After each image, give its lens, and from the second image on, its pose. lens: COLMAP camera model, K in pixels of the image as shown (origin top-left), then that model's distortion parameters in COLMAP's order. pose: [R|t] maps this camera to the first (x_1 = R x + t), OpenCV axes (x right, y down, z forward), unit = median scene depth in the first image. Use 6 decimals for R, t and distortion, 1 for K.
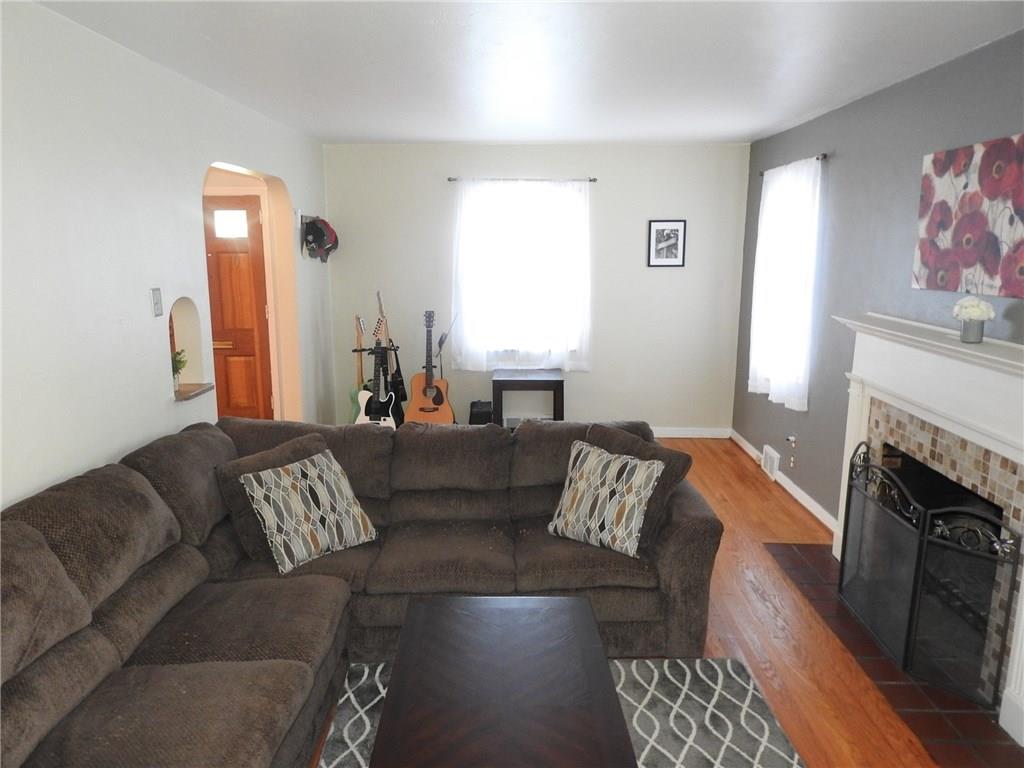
lens RADIAL K [[735.1, 0, 512.0], [0, 735.1, 384.0], [0, 0, 1]] dist [0.003079, -0.002002]
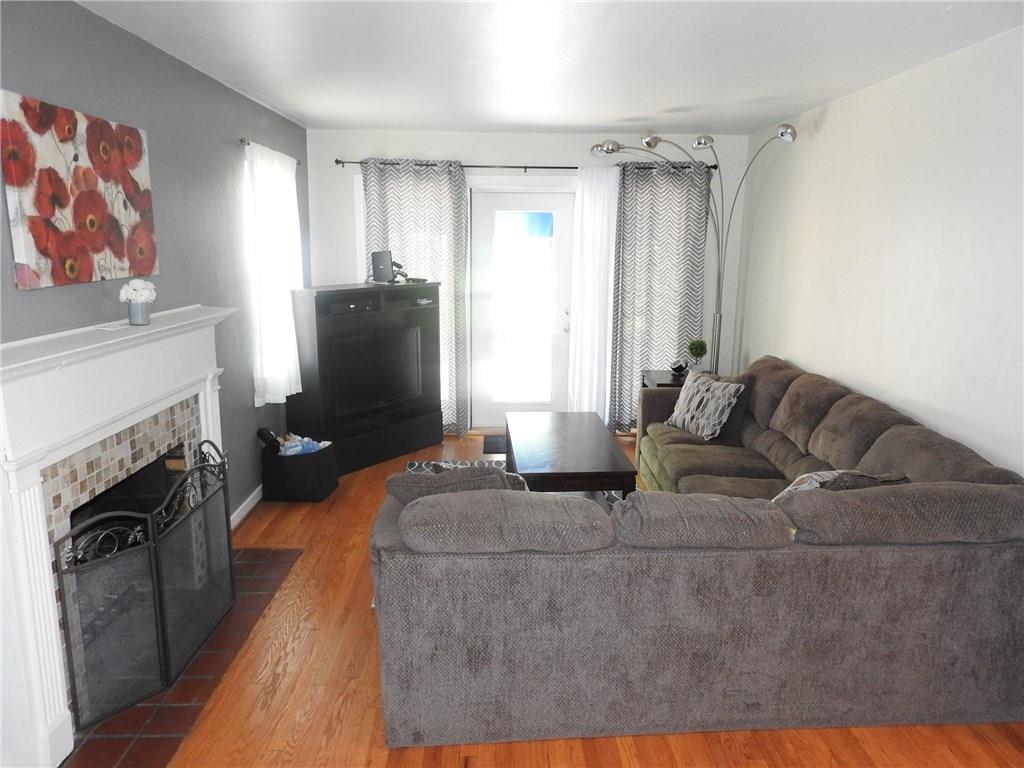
lens RADIAL K [[735.1, 0, 512.0], [0, 735.1, 384.0], [0, 0, 1]] dist [0.003079, -0.002002]
pose [[-0.999379, -0.002473, -0.035163, 0.140593], [-0.015477, 0.927026, 0.374677, -0.354126], [0.031670, 0.374988, -0.926489, 1.909591]]
